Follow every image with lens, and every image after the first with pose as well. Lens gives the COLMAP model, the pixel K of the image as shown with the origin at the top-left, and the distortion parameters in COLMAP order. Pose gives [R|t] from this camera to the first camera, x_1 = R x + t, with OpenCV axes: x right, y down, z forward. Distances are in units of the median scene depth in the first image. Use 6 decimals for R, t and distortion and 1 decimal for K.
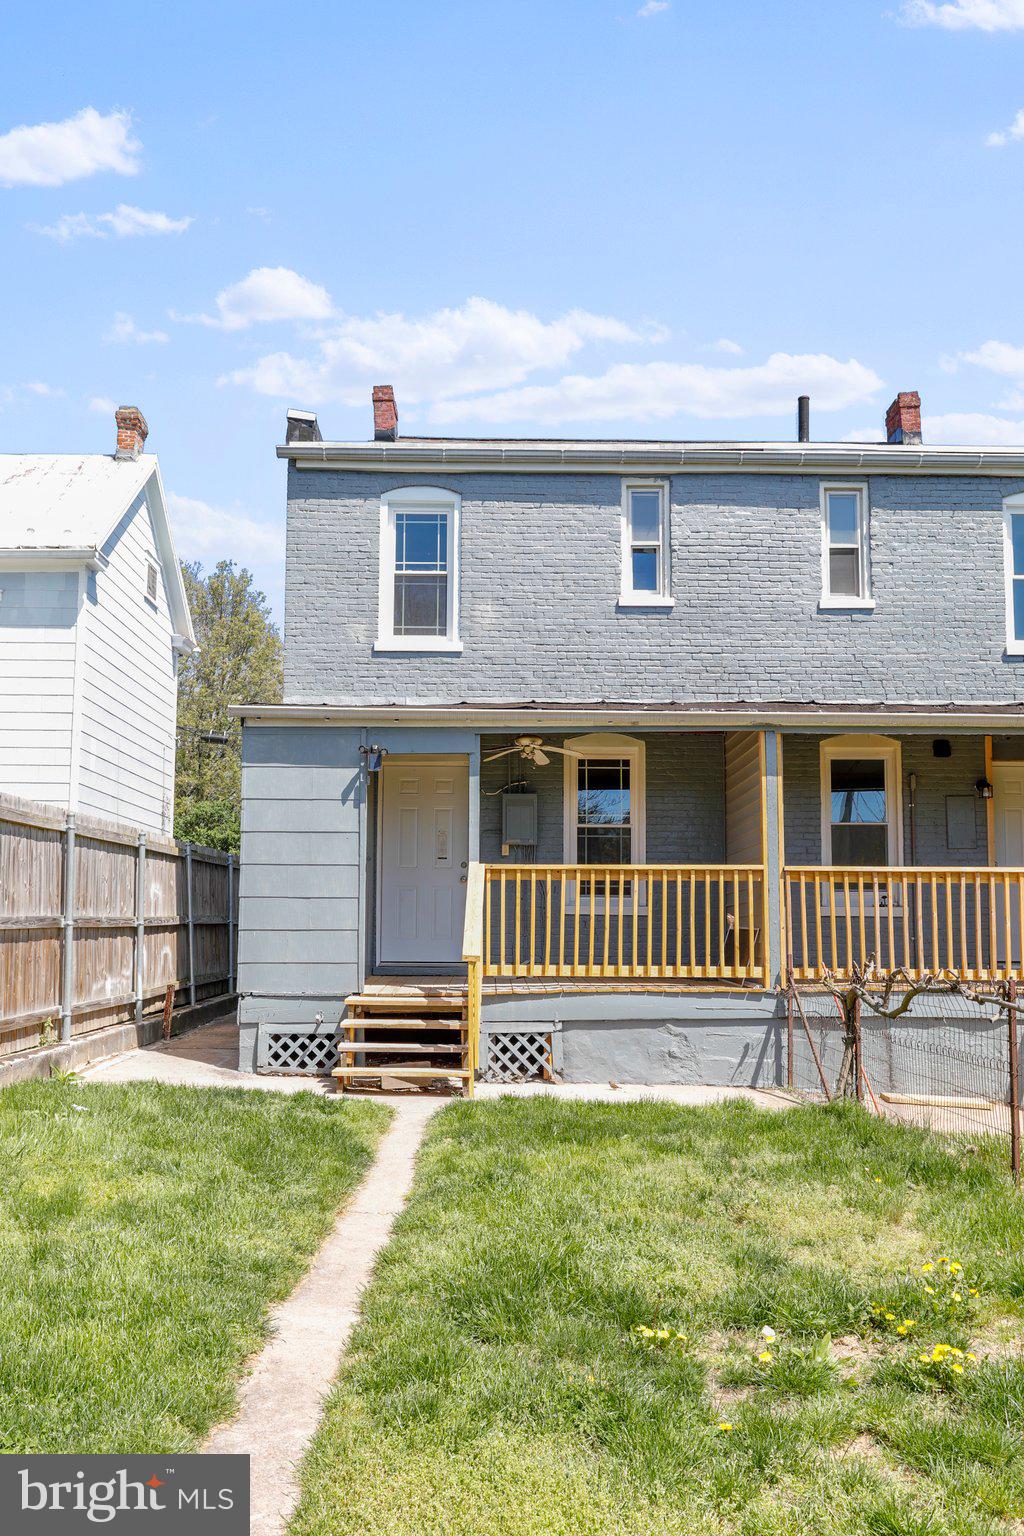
lens RADIAL K [[1225.0, 0, 513.8], [0, 1225.0, 852.4], [0, 0, 1]] dist [0.007627, 0.006066]
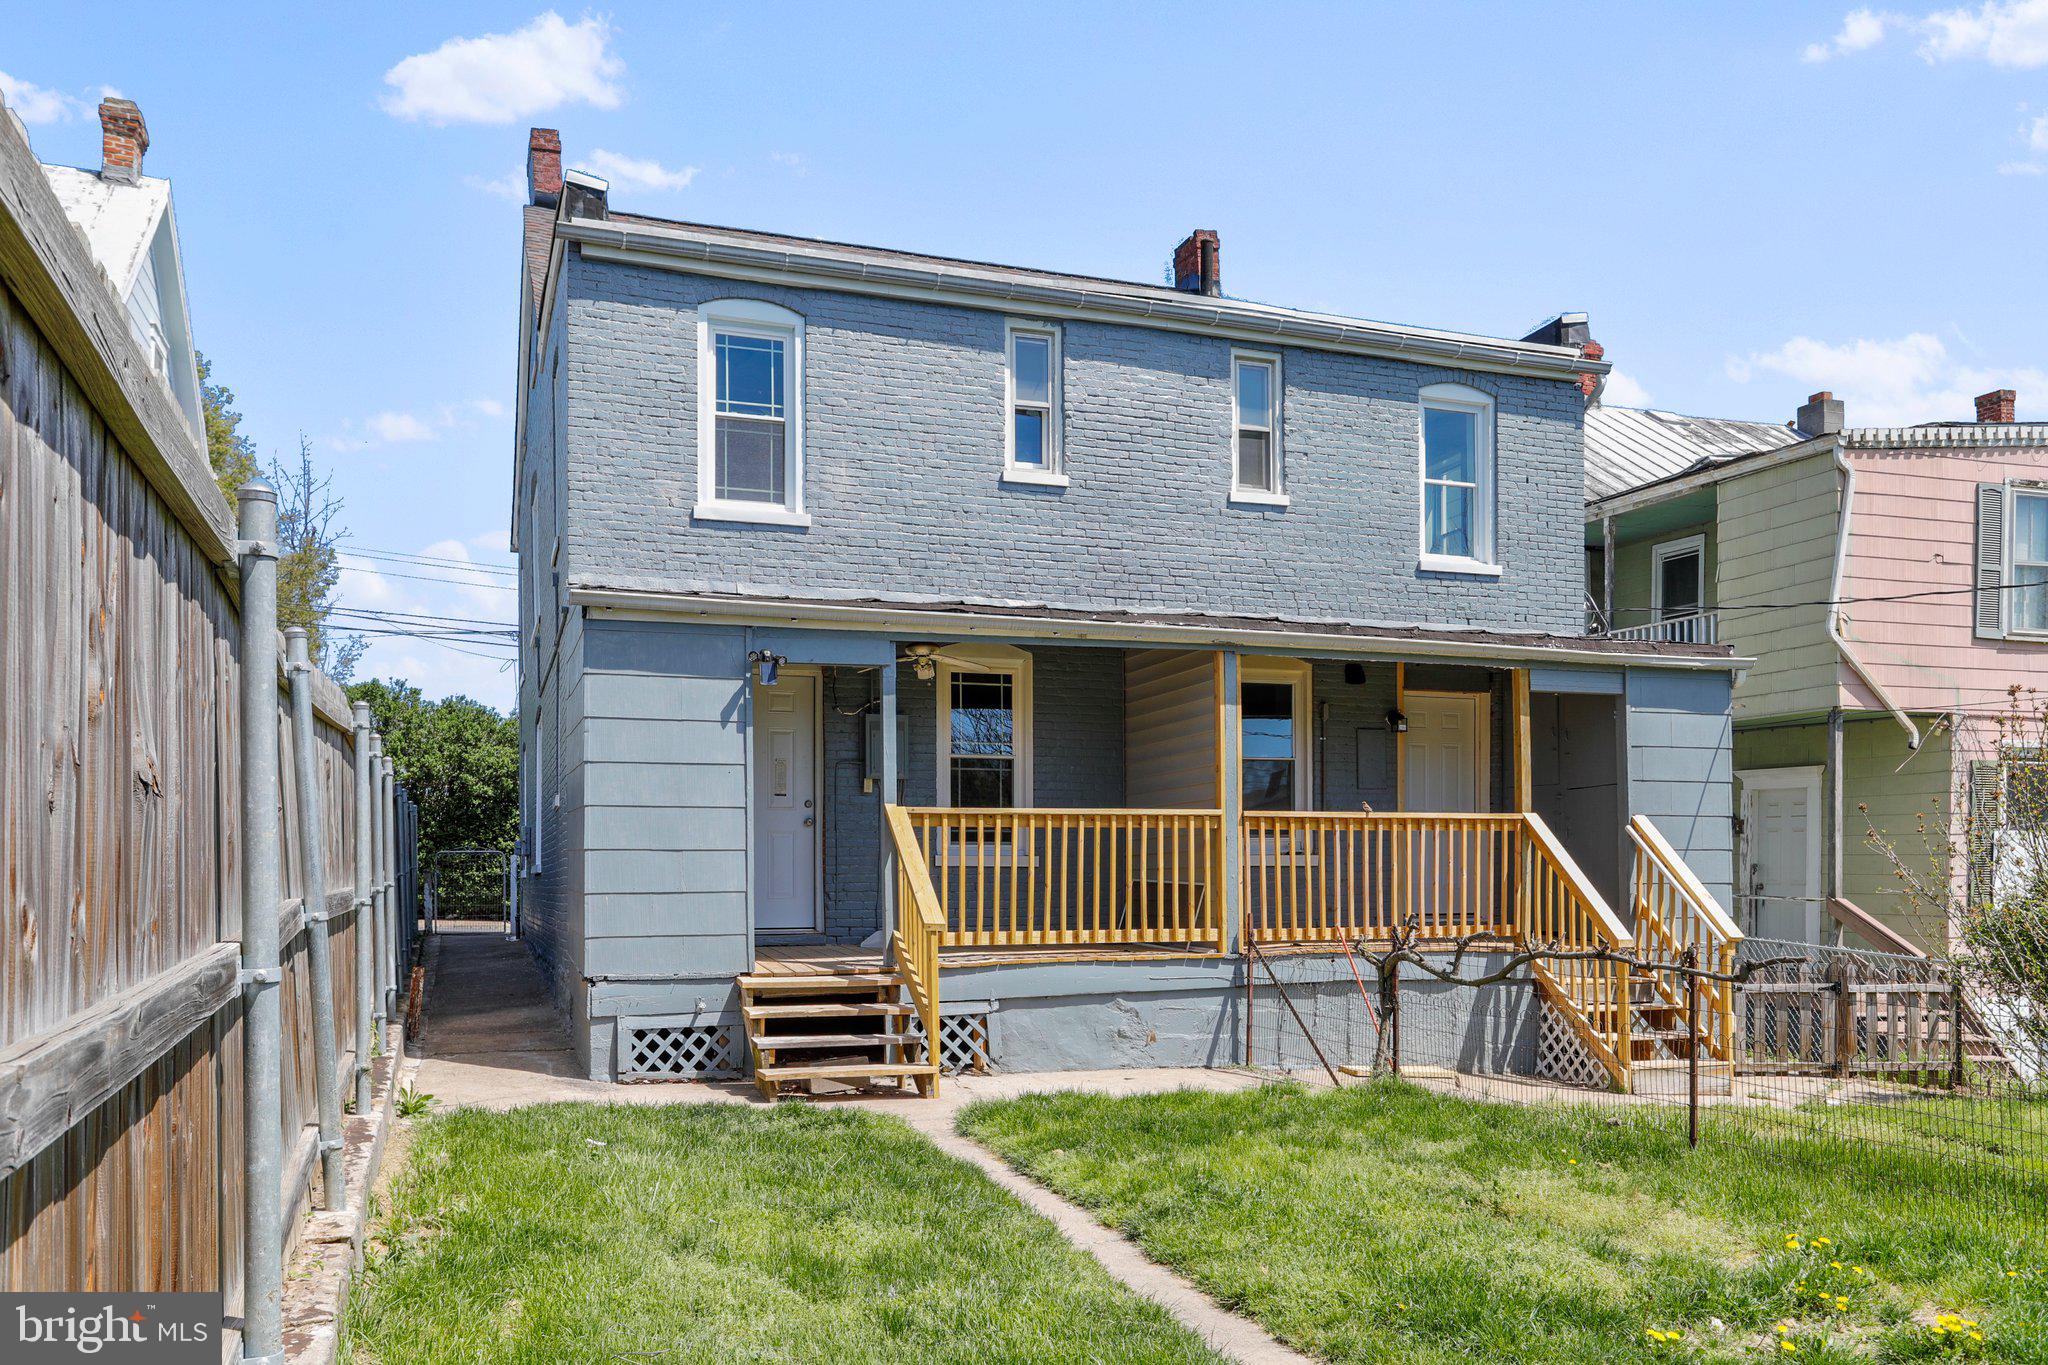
lens RADIAL K [[1560.4, 0, 1029.3], [0, 1560.4, 894.8], [0, 0, 1]] dist [-0.000050, 0.006341]
pose [[0.944730, -0.013976, 0.327553, -0.236070], [-0.012426, 0.996846, 0.078375, -0.011775], [-0.327615, -0.078113, 0.941577, 0.013316]]
